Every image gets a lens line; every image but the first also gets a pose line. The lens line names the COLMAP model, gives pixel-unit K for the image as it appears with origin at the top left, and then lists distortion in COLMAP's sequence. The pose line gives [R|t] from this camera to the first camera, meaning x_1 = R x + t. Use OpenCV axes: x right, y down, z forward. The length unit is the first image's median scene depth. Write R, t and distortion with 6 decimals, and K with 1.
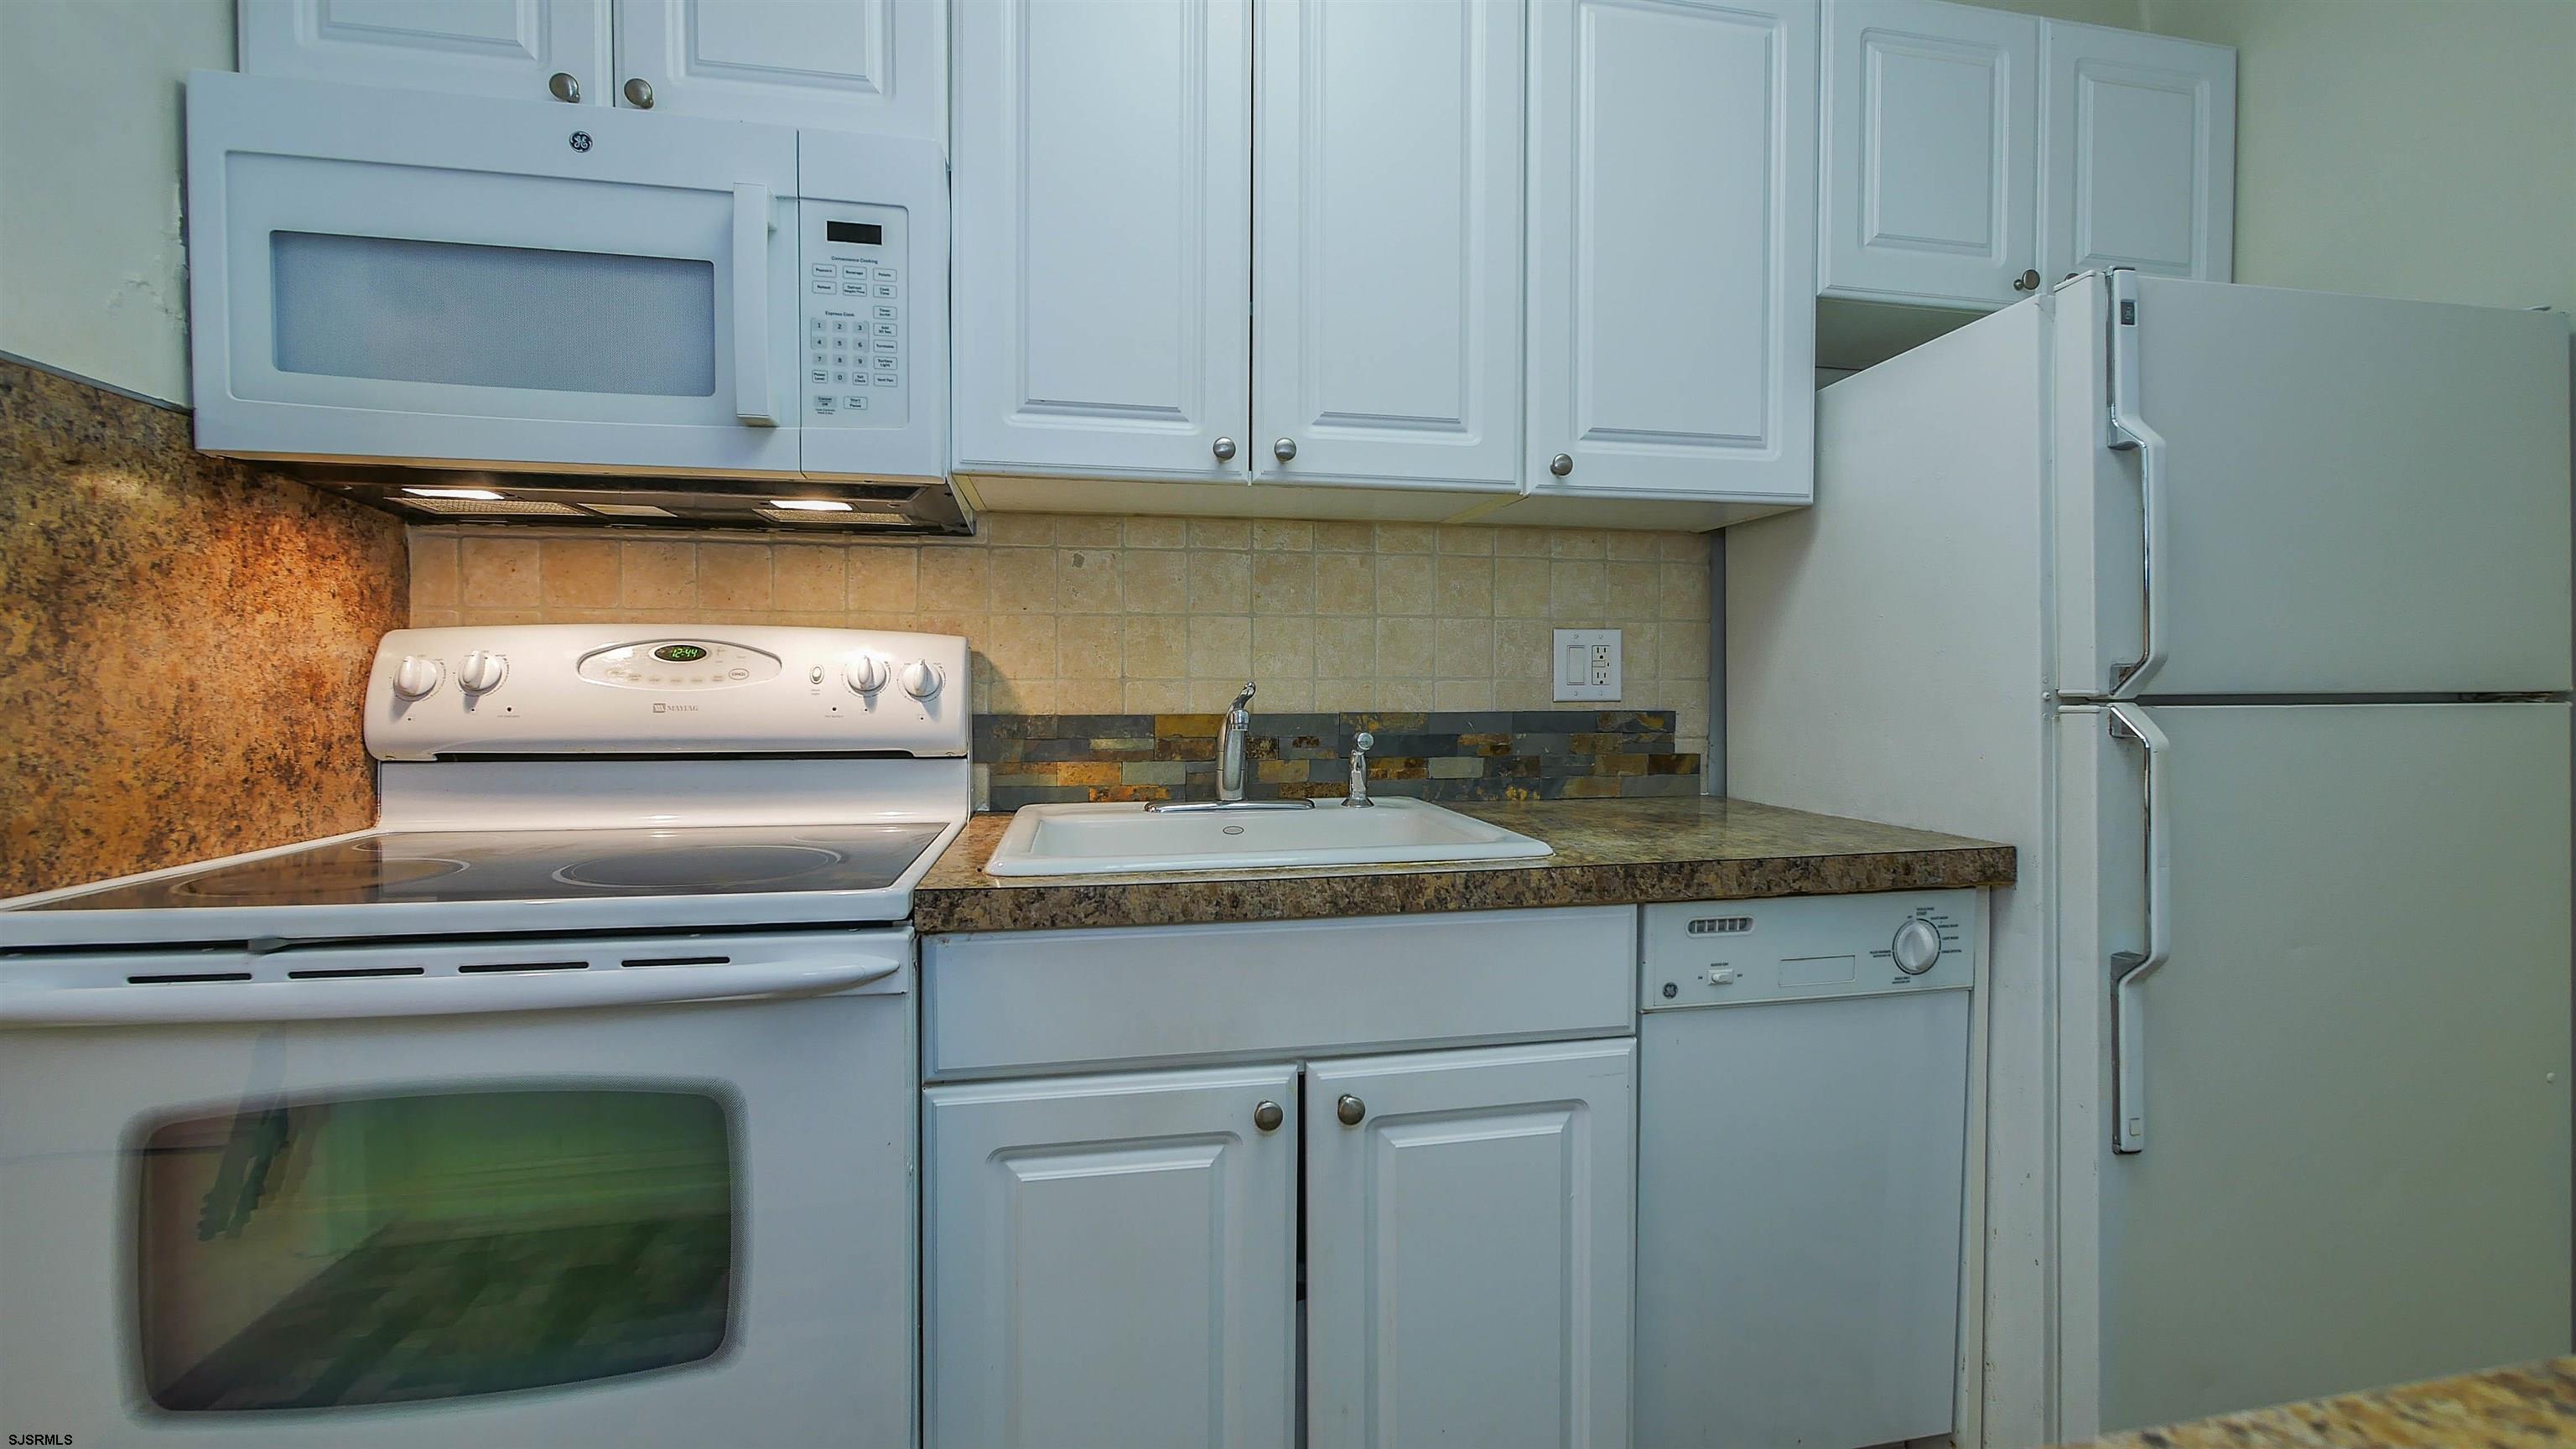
lens RADIAL K [[1070.2, 0, 1290.4], [0, 1070.2, 711.2], [0, 0, 1]] dist [-0.008328, 0.001196]
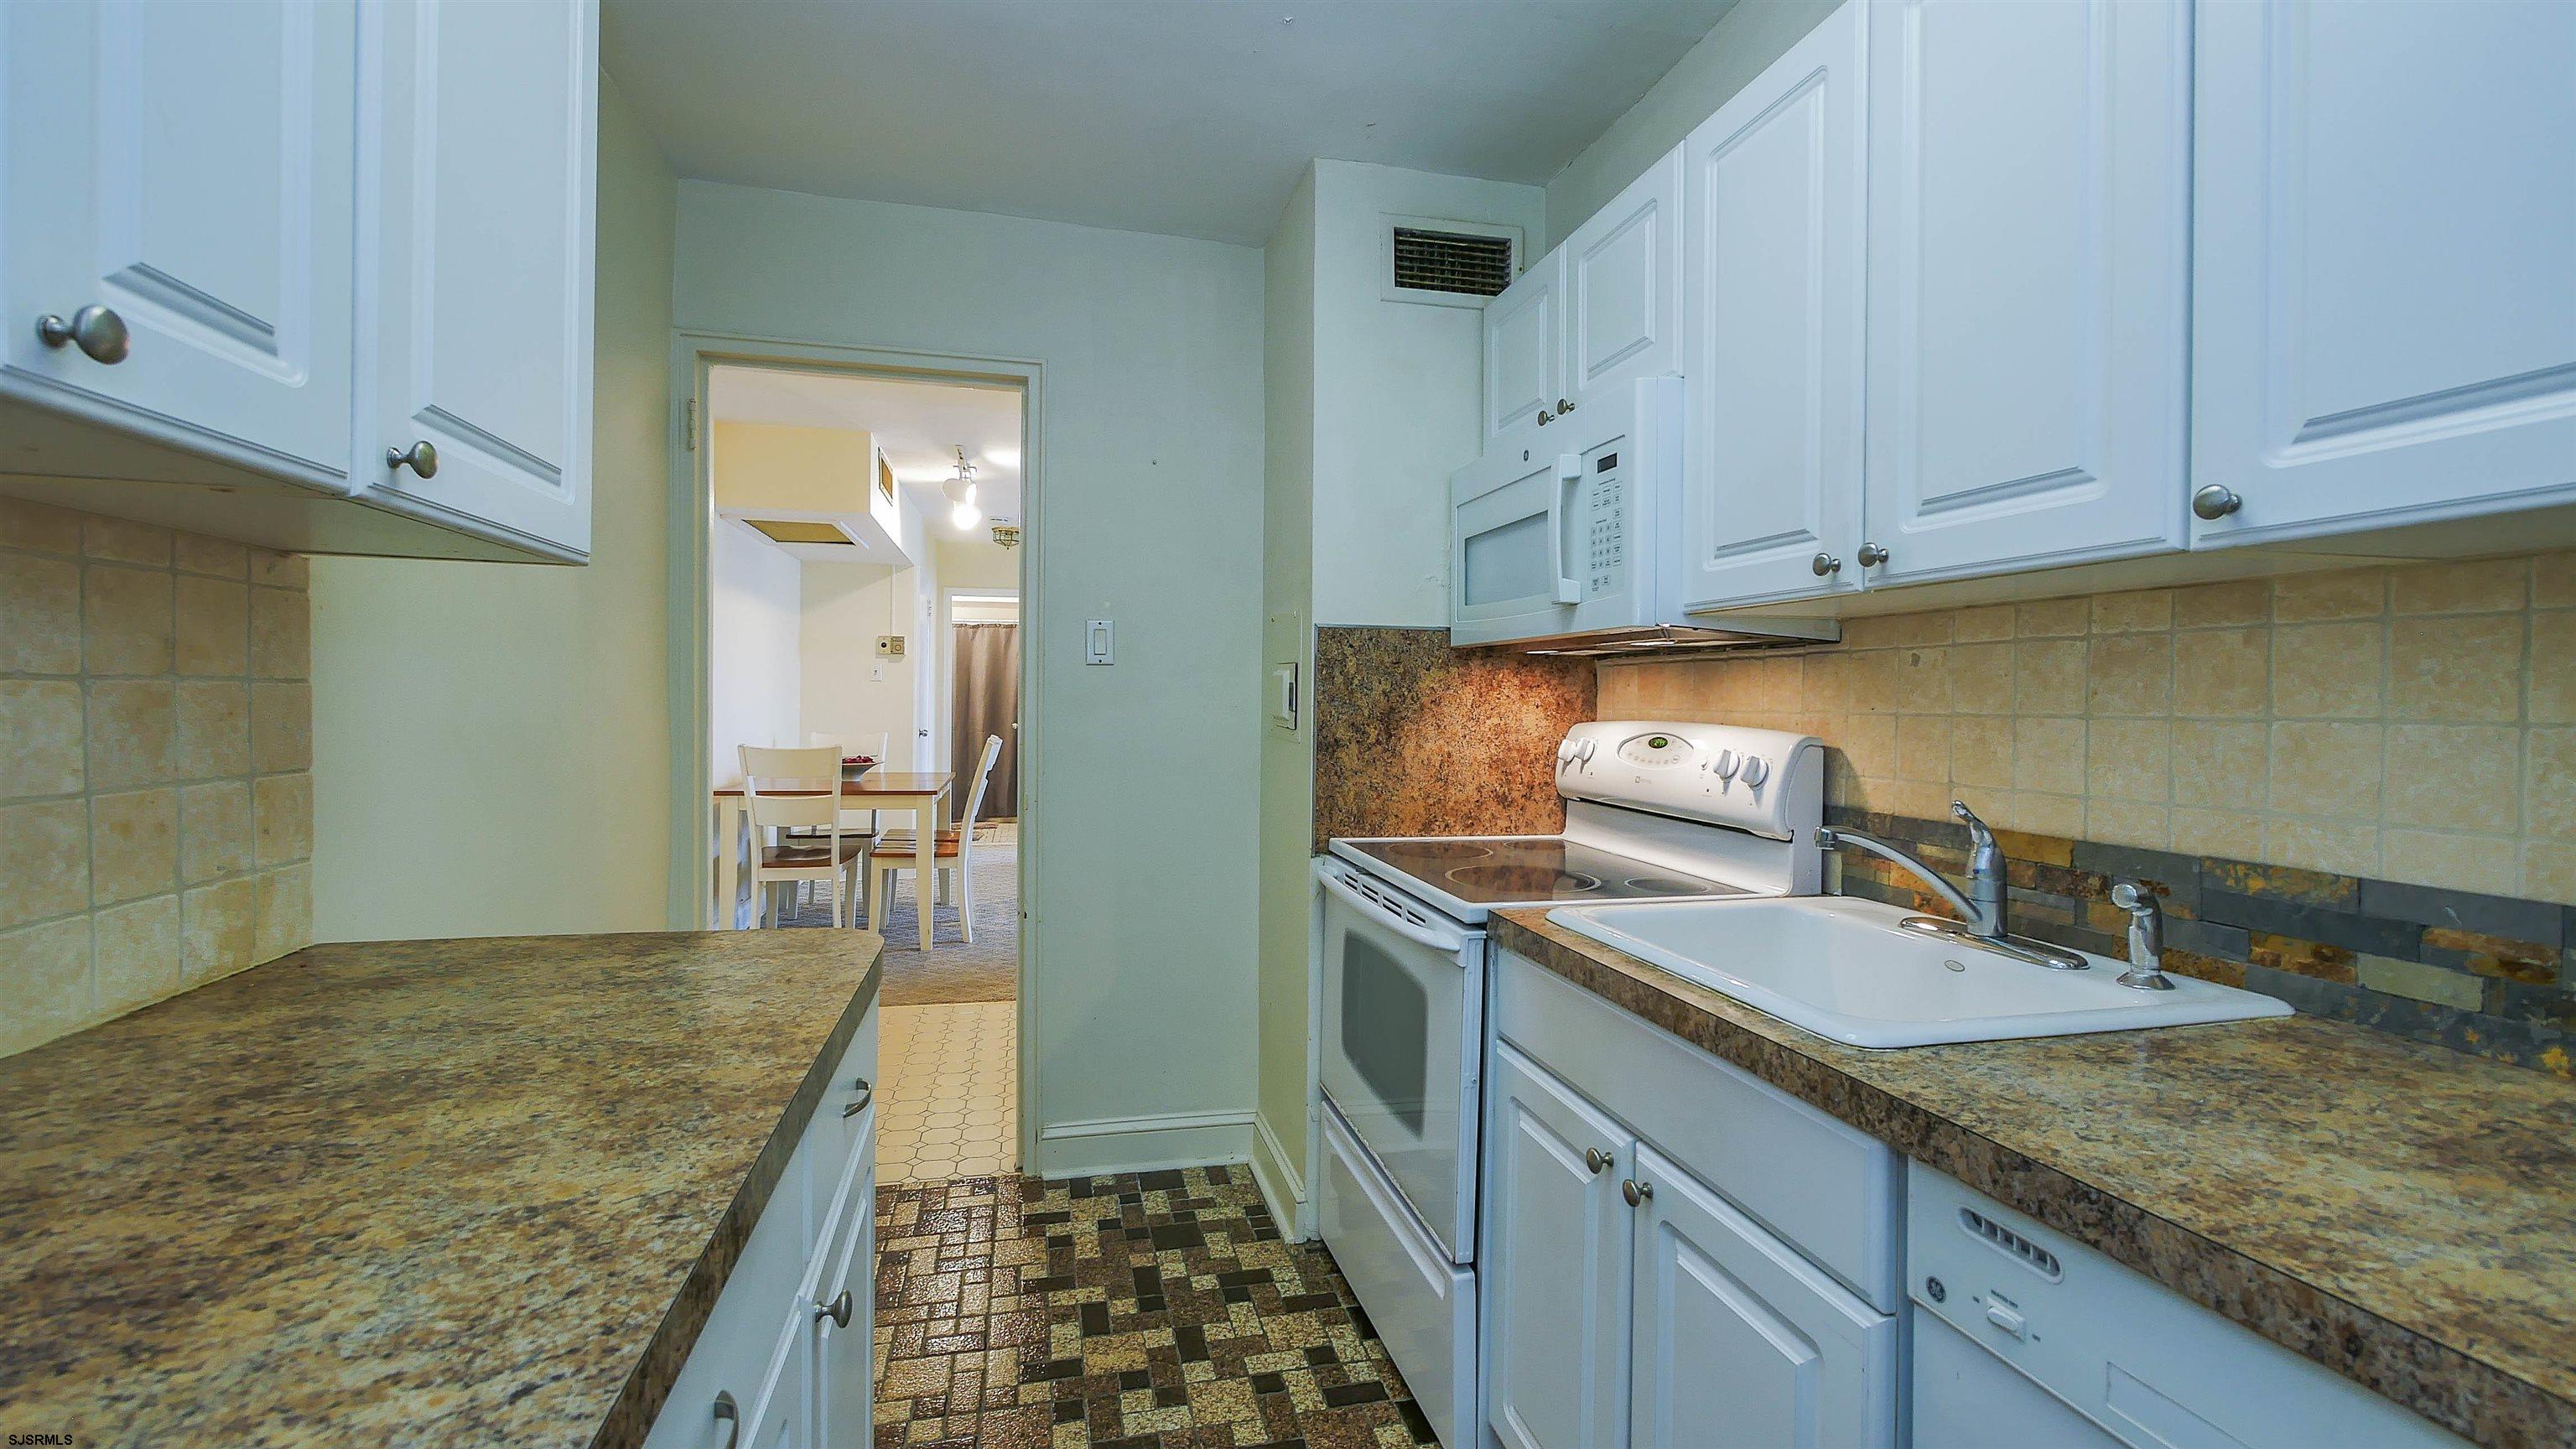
lens RADIAL K [[1070.2, 0, 1265.2], [0, 1070.2, 708.2], [0, 0, 1]] dist [-0.008328, 0.001196]
pose [[0.023406, 0.009394, -0.999682, 0.918097], [-0.034699, 0.999361, 0.008579, -0.100904], [0.999124, 0.034488, 0.023717, 0.458673]]
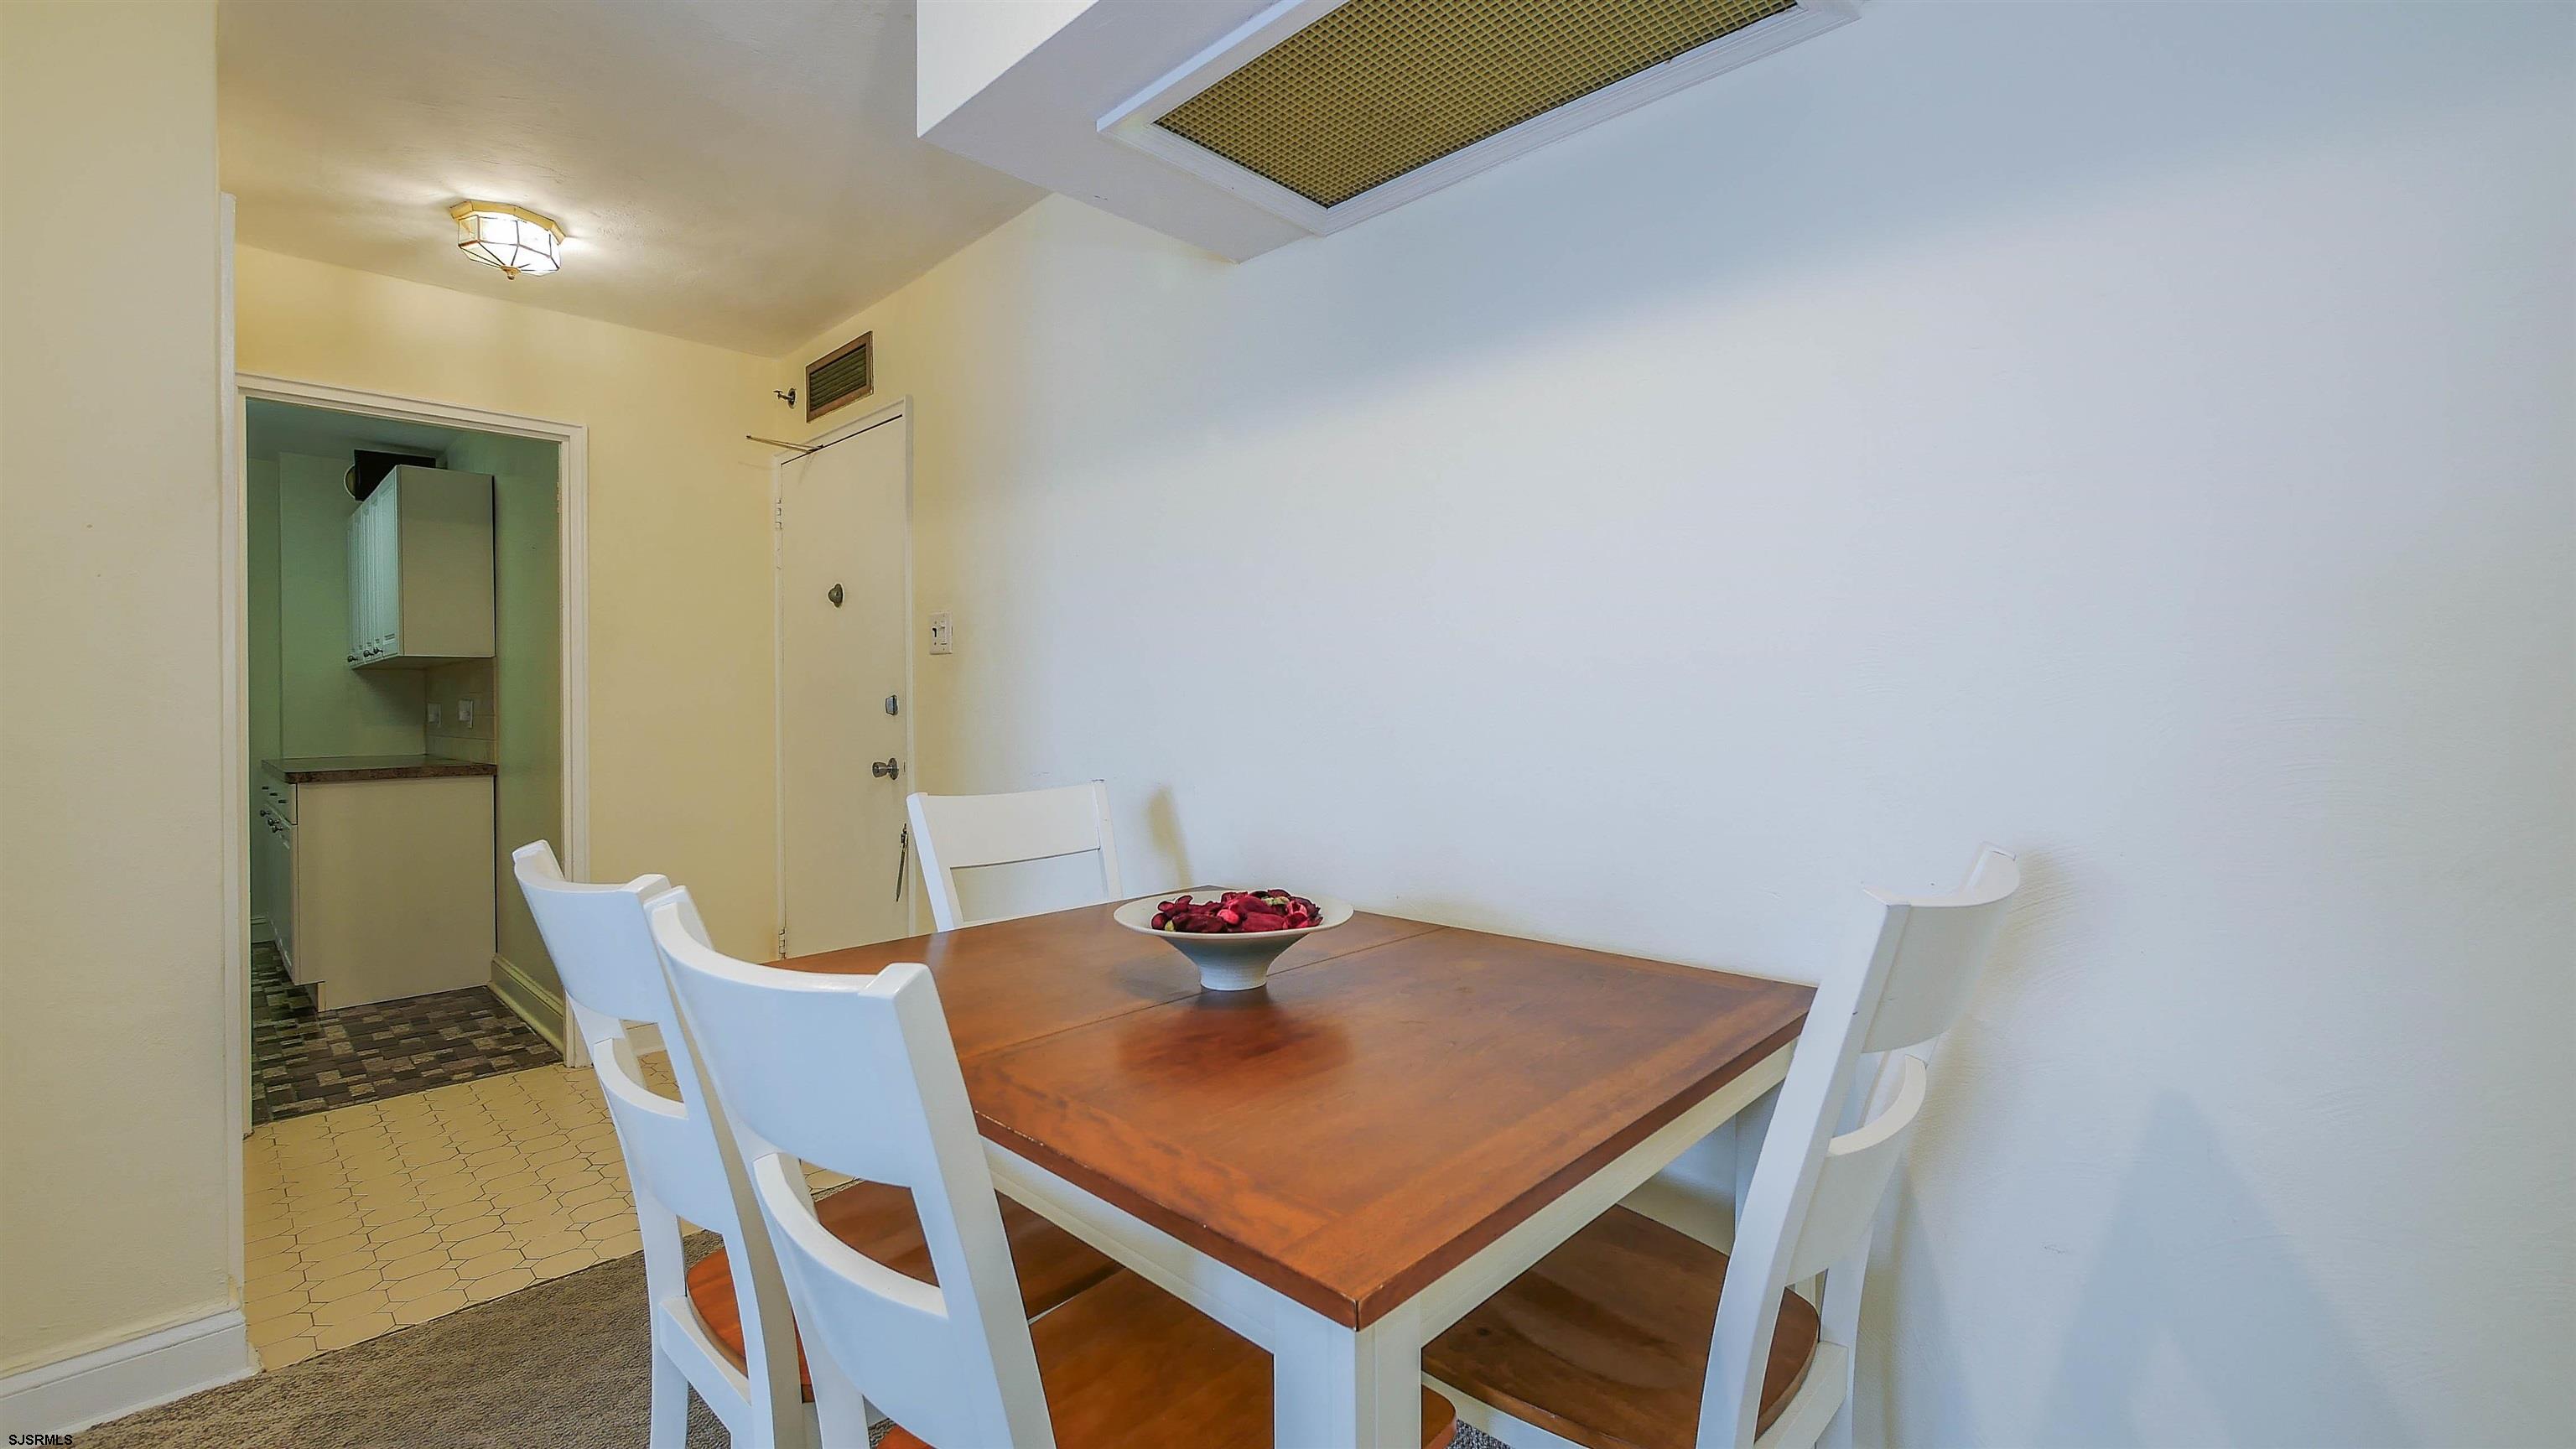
lens RADIAL K [[1070.2, 0, 1295.9], [0, 1070.2, 706.6], [0, 0, 1]] dist [-0.008328, 0.001196]
pose [[-0.594603, -0.003873, 0.804010, -3.929532], [0.022323, 0.999523, 0.021323, -0.052959], [-0.803710, 0.030627, -0.594233, -0.354760]]
